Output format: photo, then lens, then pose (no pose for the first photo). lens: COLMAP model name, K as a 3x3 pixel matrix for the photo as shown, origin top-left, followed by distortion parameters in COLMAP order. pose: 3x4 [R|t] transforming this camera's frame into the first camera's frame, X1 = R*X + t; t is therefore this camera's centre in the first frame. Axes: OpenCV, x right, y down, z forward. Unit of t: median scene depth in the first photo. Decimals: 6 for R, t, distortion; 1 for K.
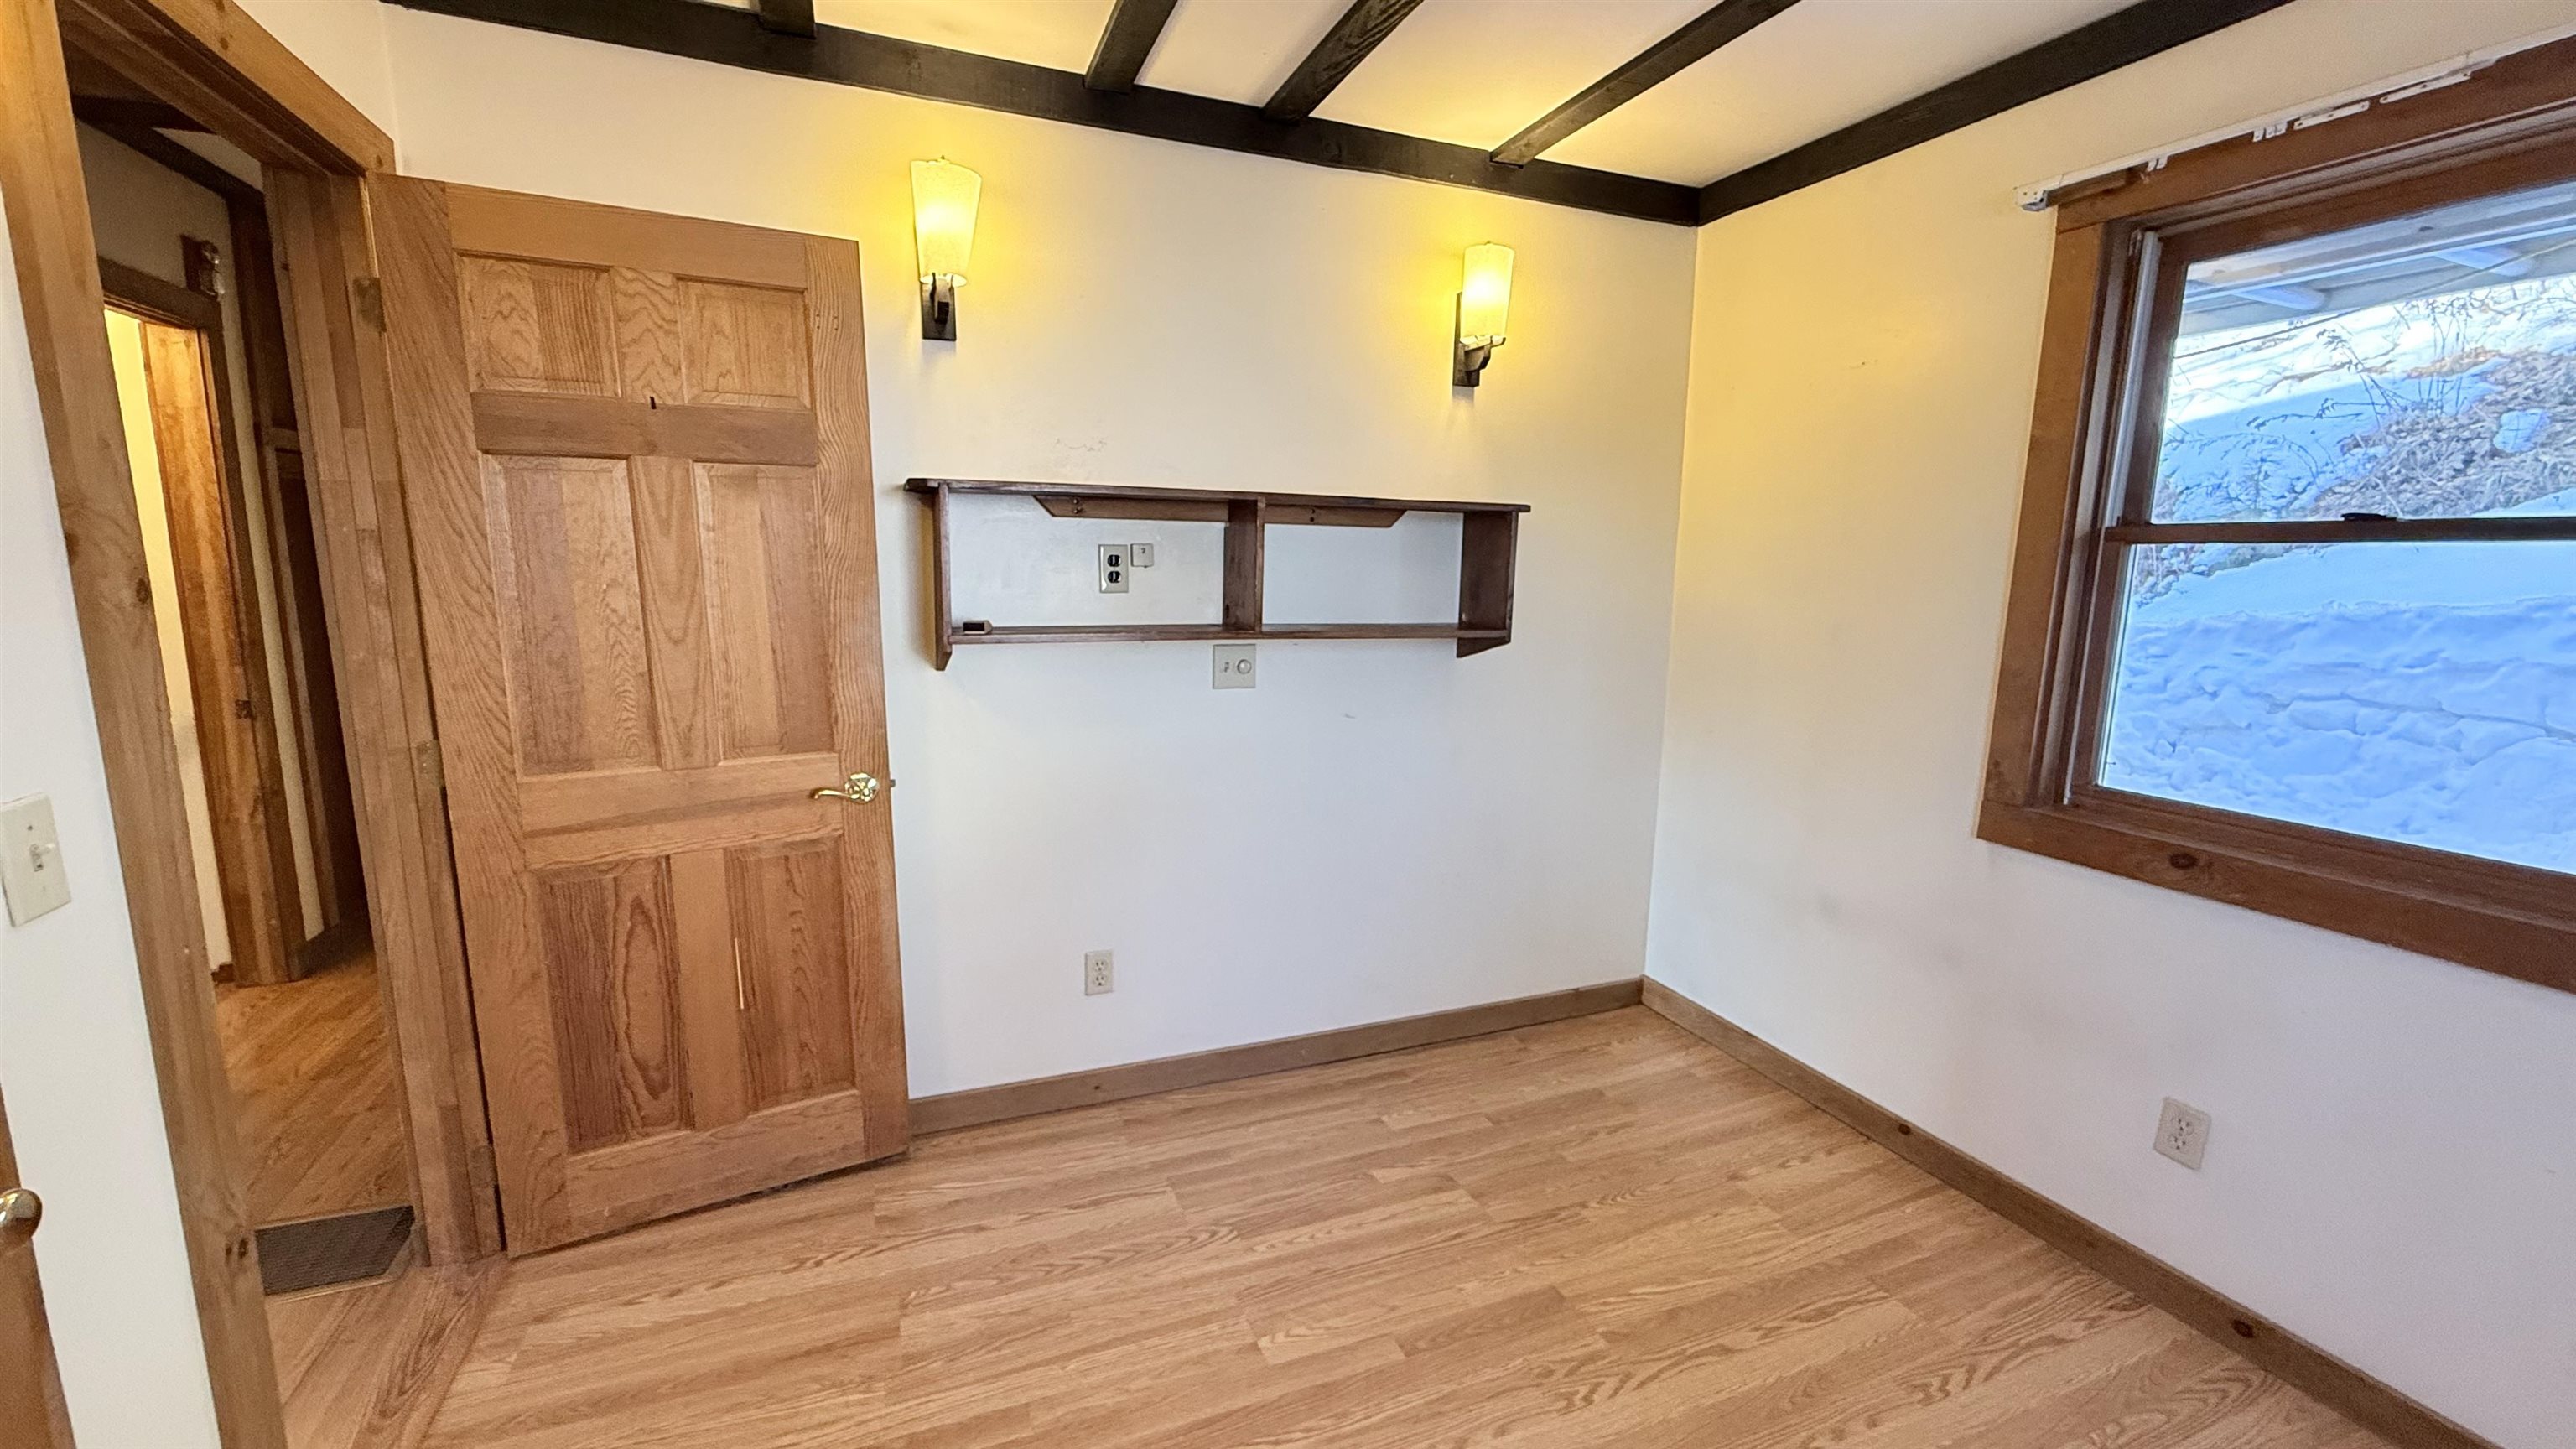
lens RADIAL K [[1038.2, 0, 1278.8], [0, 1038.2, 718.0], [0, 0, 1]] dist [0.002497, 0.000314]
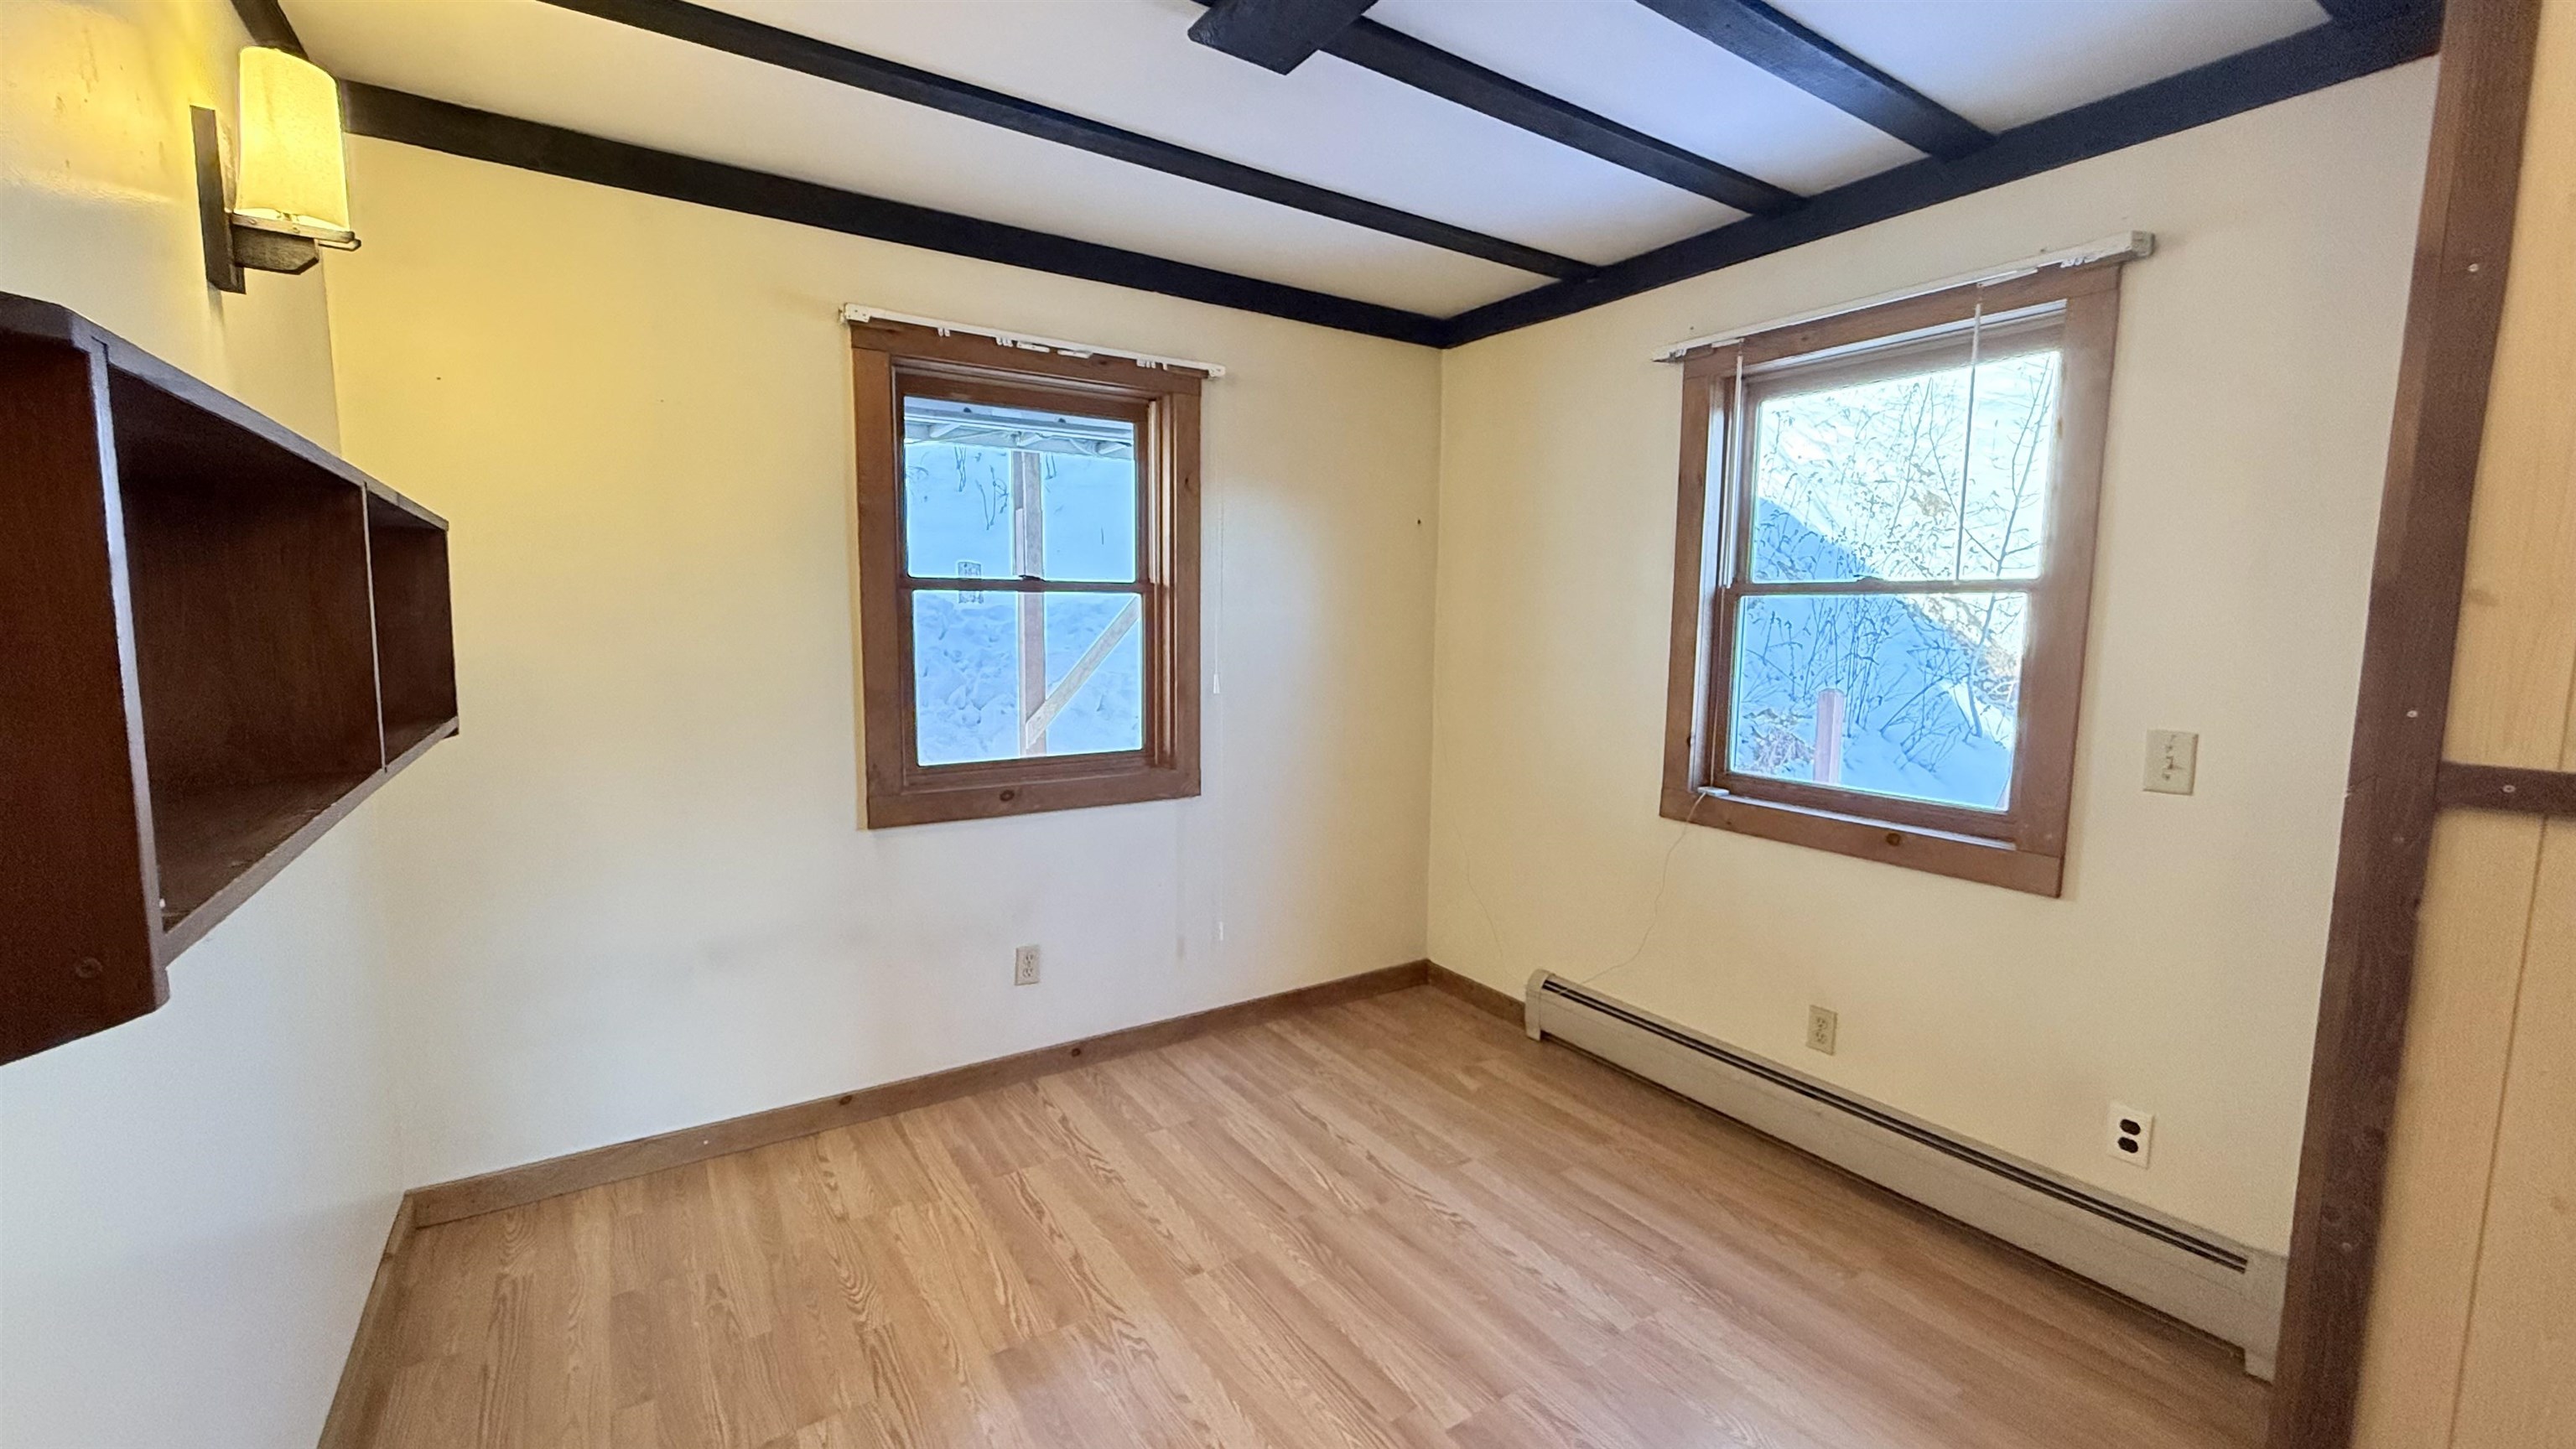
lens RADIAL K [[1038.2, 0, 1278.8], [0, 1038.2, 718.0], [0, 0, 1]] dist [0.002497, 0.000314]
pose [[-0.201765, -0.120886, 0.971945, -0.642178], [0.137332, 0.979059, 0.150280, -0.140406], [-0.969758, 0.163800, -0.180939, 0.795631]]
